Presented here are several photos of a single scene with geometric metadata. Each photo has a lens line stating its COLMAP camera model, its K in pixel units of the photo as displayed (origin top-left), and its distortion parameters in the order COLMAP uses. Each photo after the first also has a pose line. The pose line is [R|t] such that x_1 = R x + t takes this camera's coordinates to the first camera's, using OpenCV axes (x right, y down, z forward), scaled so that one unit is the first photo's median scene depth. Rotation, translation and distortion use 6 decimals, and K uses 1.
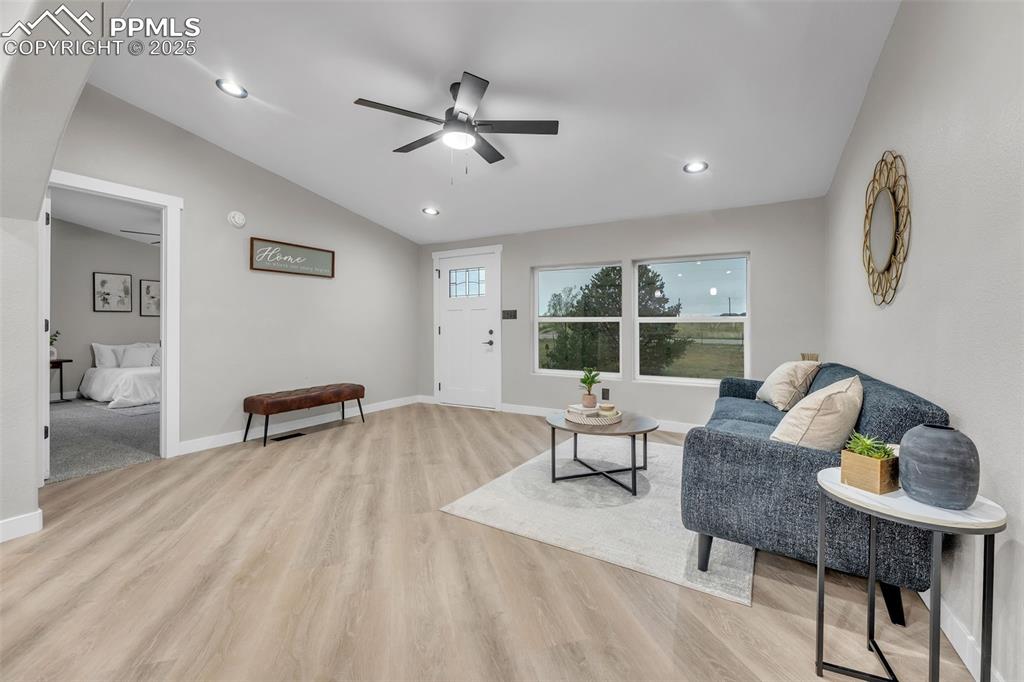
lens RADIAL K [[416.8, 0, 498.8], [0, 416.8, 327.5], [0, 0, 1]] dist [-0.000997, -0.000381]
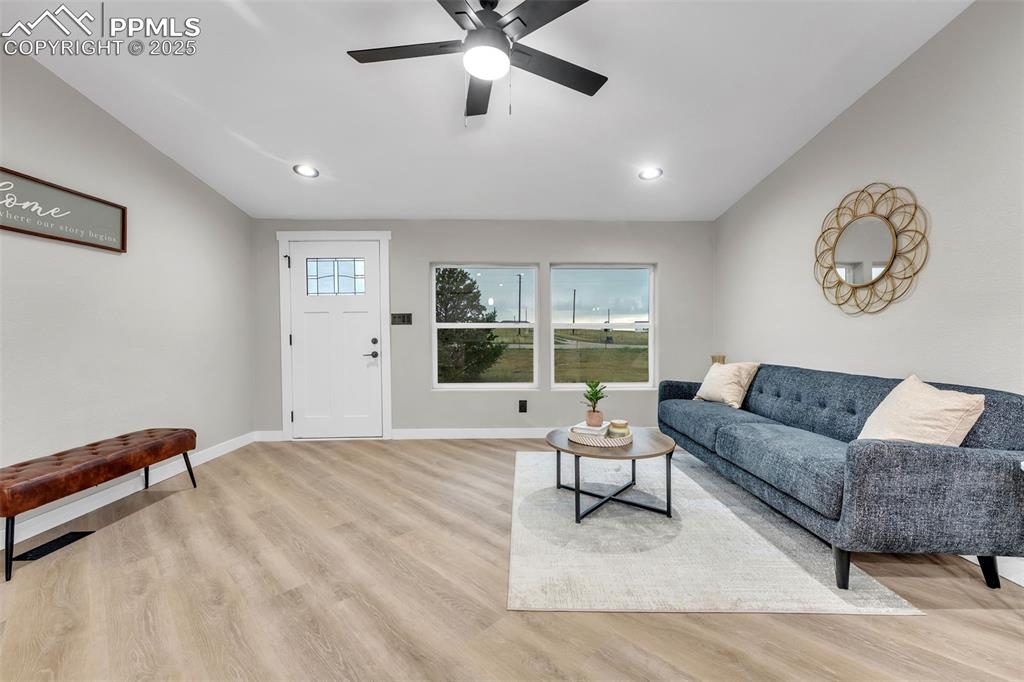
lens RADIAL K [[416.8, 0, 504.2], [0, 416.8, 342.3], [0, 0, 1]] dist [-0.000997, -0.000381]
pose [[0.856565, -0.017275, 0.515750, -0.260029], [0.007479, 0.999750, 0.021064, -0.001588], [-0.515986, -0.014186, 0.856480, 0.236251]]
